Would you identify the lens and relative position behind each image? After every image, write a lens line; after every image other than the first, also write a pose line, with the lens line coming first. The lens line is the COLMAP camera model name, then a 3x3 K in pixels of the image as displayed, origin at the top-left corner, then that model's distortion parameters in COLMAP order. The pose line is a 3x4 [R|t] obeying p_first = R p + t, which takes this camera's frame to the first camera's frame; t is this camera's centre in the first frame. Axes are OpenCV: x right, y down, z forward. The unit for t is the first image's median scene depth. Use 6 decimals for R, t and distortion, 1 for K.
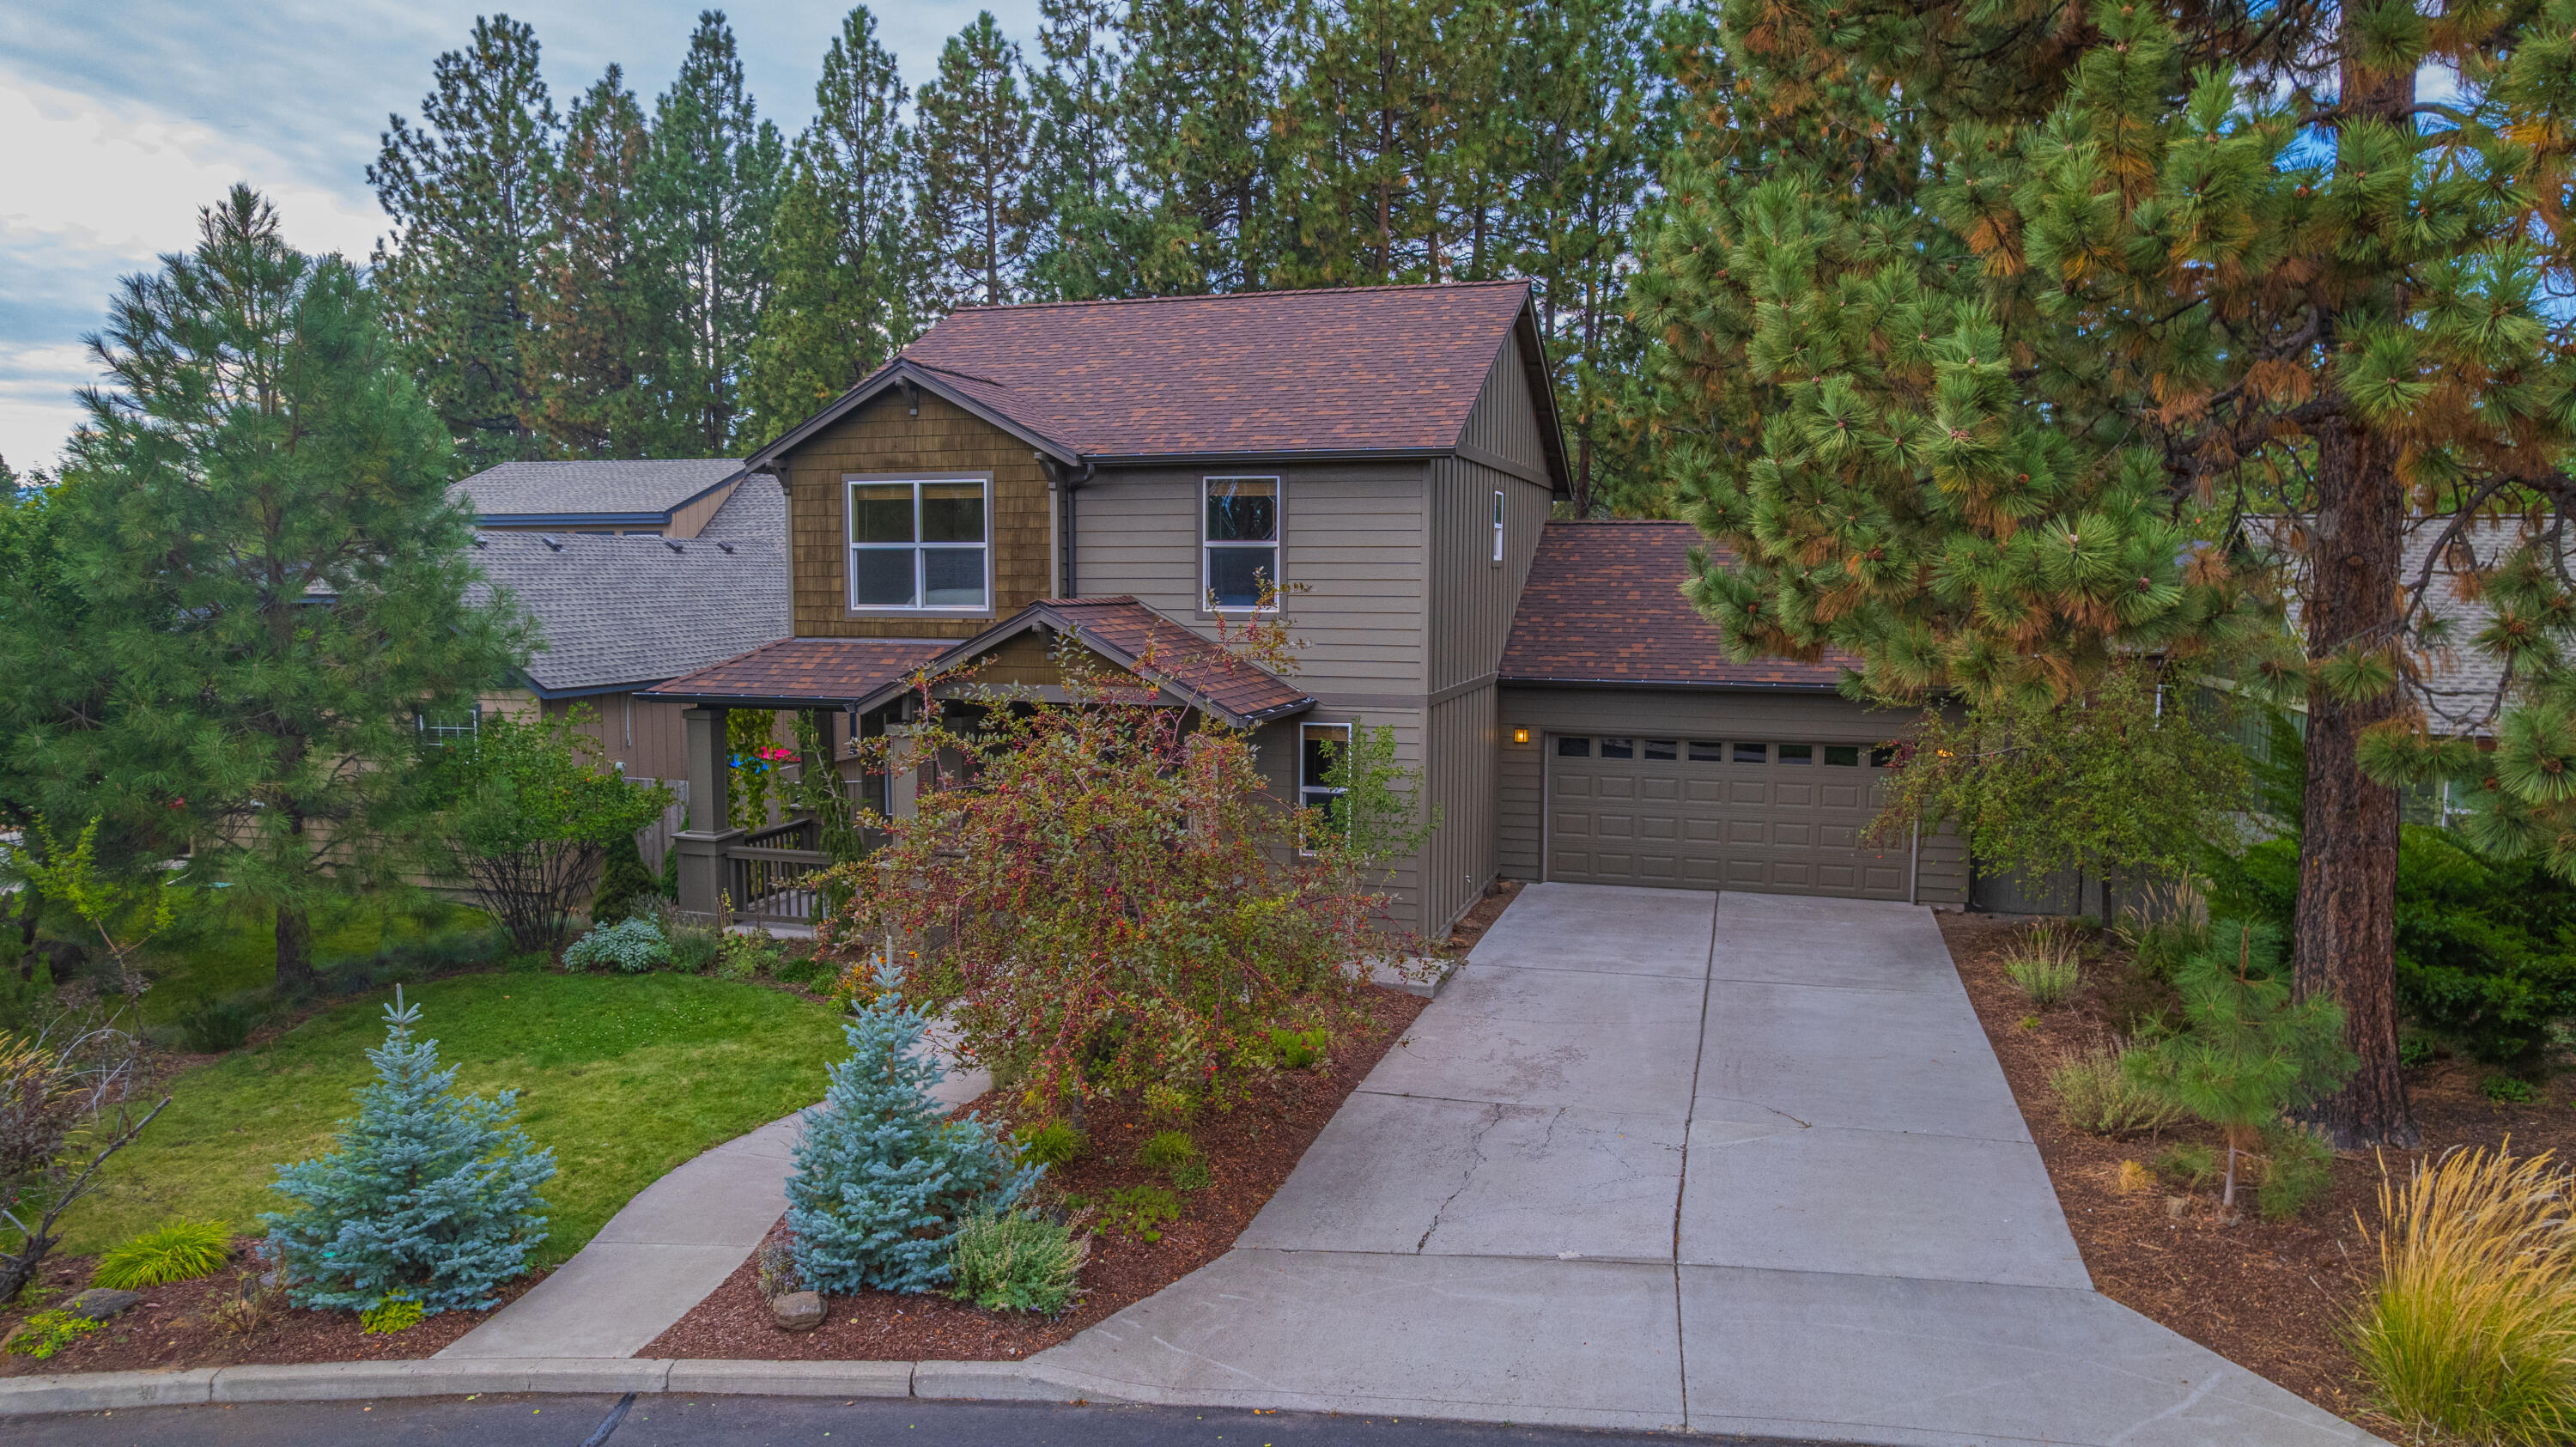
lens RADIAL K [[1658.4, 0, 1288.0], [0, 1658.4, 723.5], [0, 0, 1]] dist [-0.069199, 0.073805]
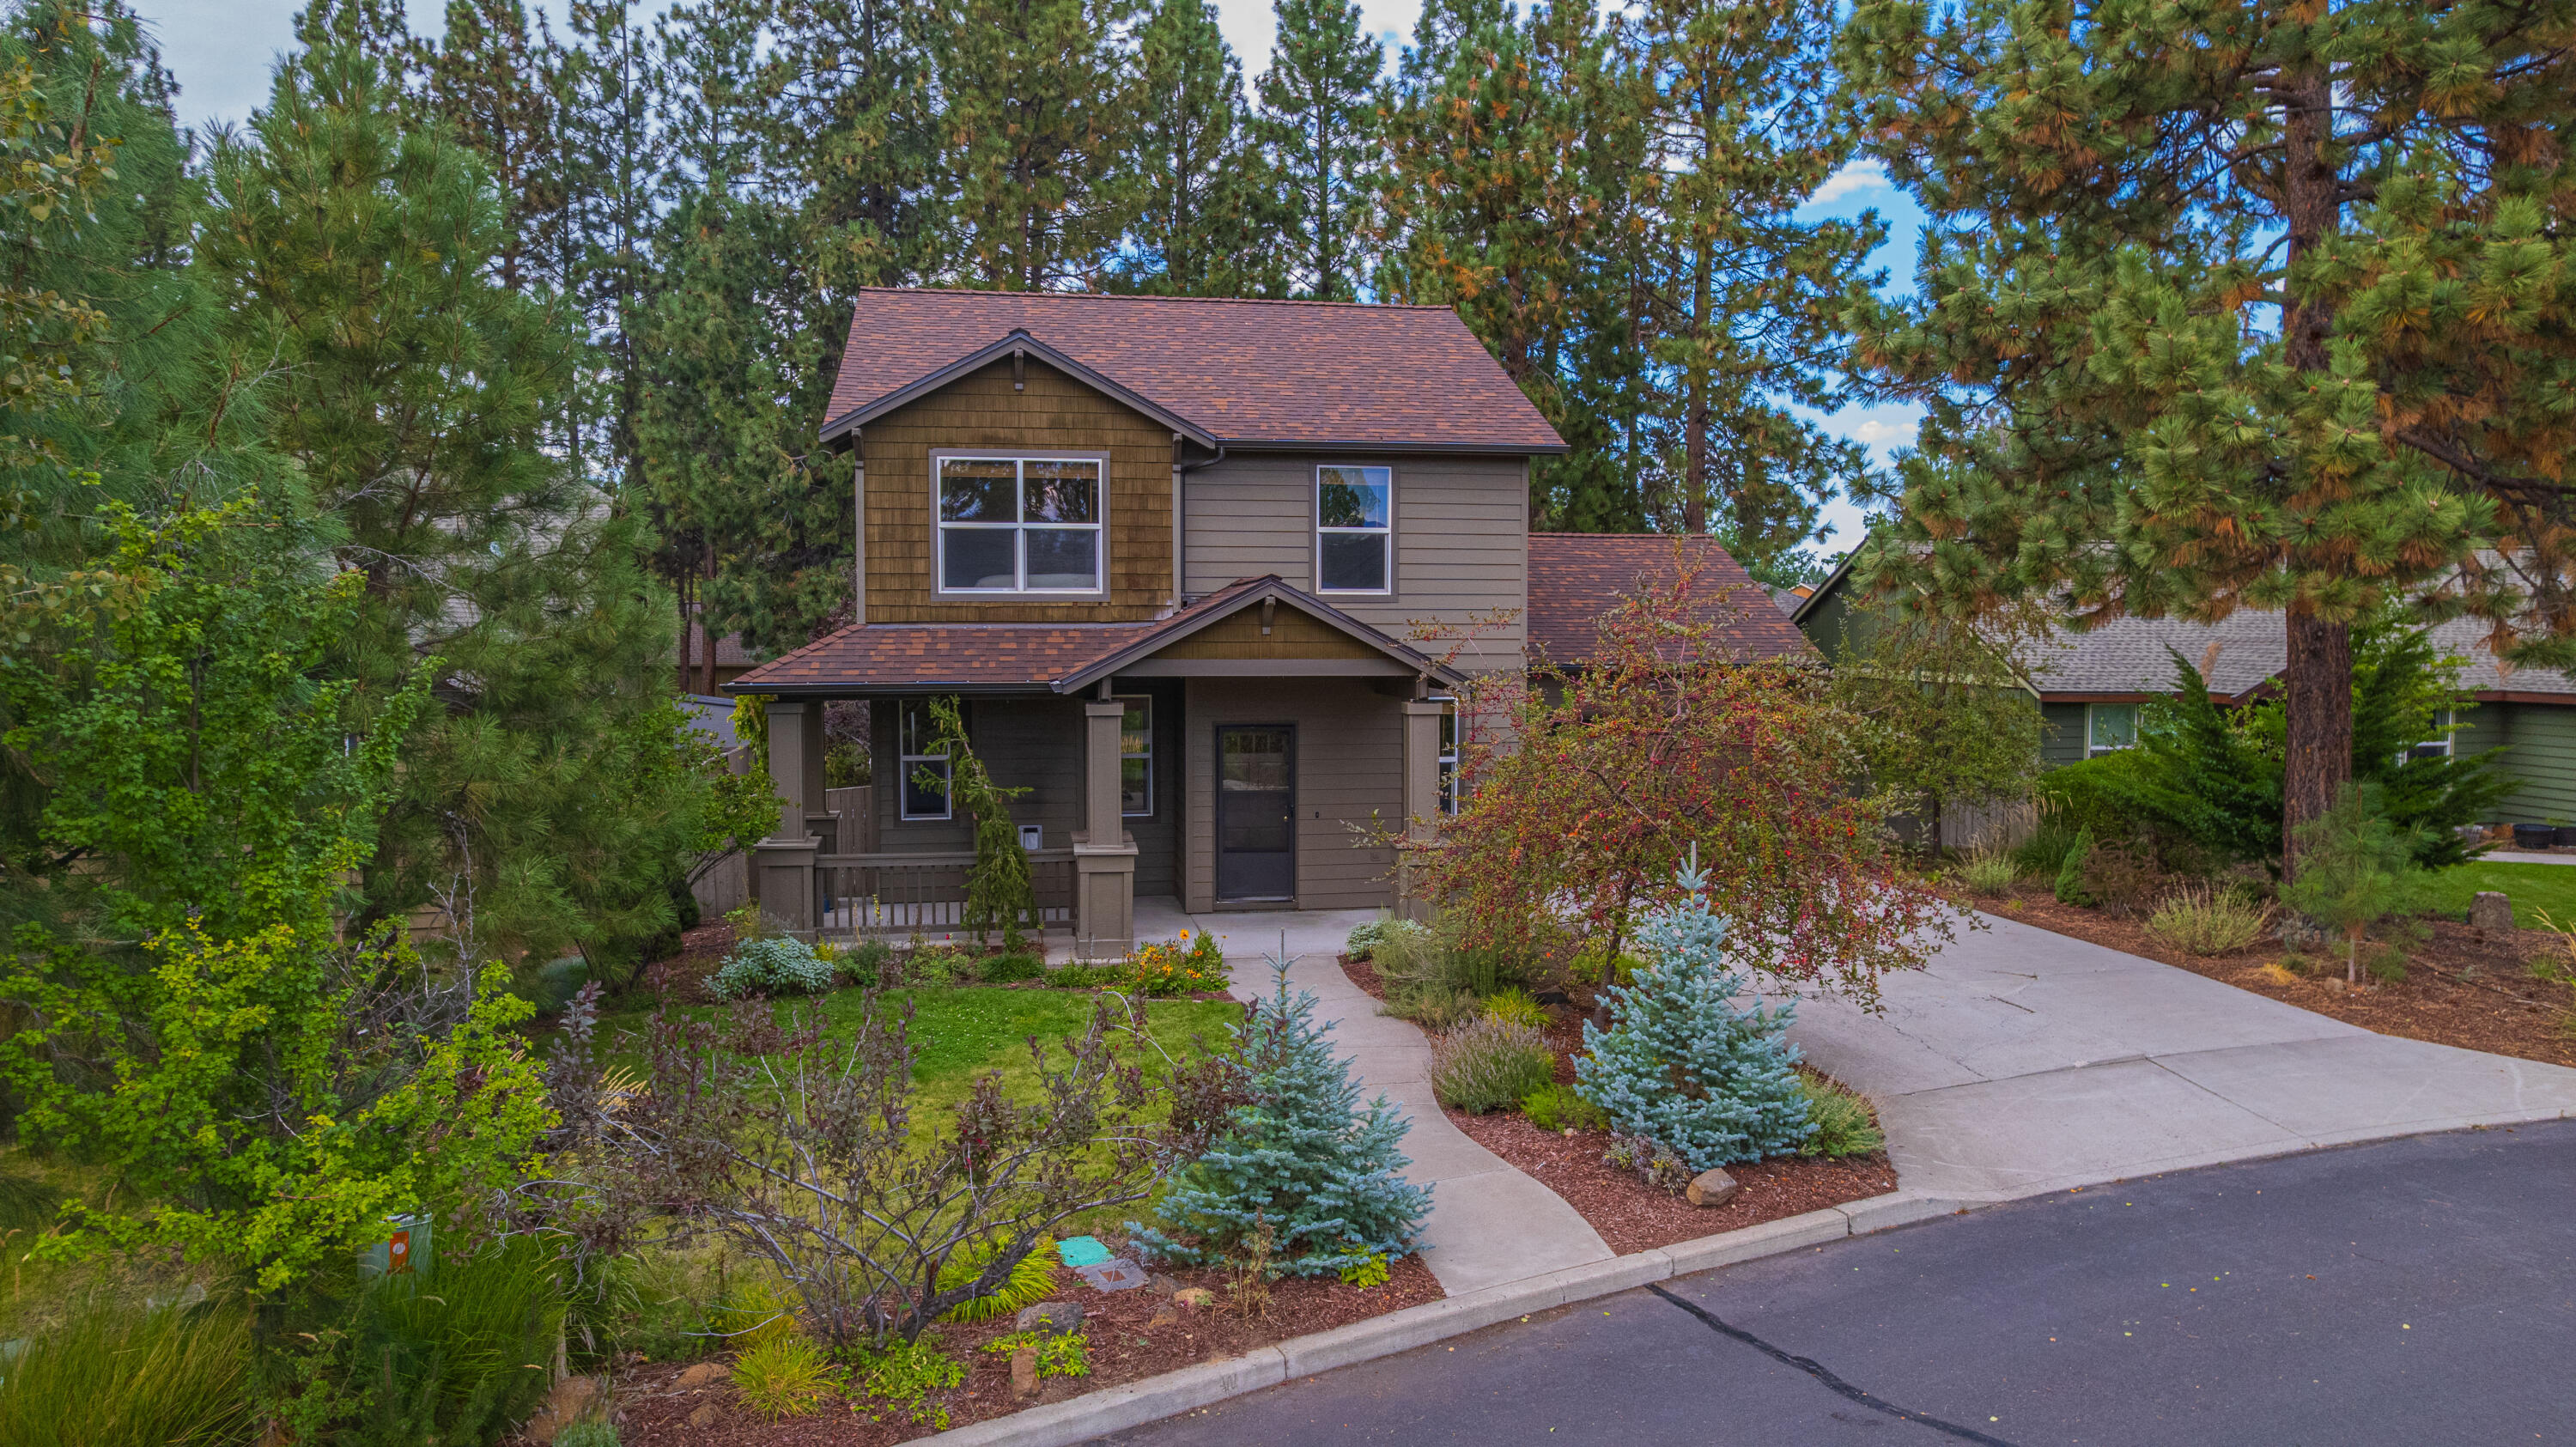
lens RADIAL K [[1658.4, 0, 1288.0], [0, 1658.4, 723.5], [0, 0, 1]] dist [-0.069199, 0.073805]
pose [[0.886054, -0.030525, 0.462575, -0.554047], [0.044572, 0.998817, -0.019466, 0.033503], [-0.461434, 0.037866, 0.886366, 0.086564]]
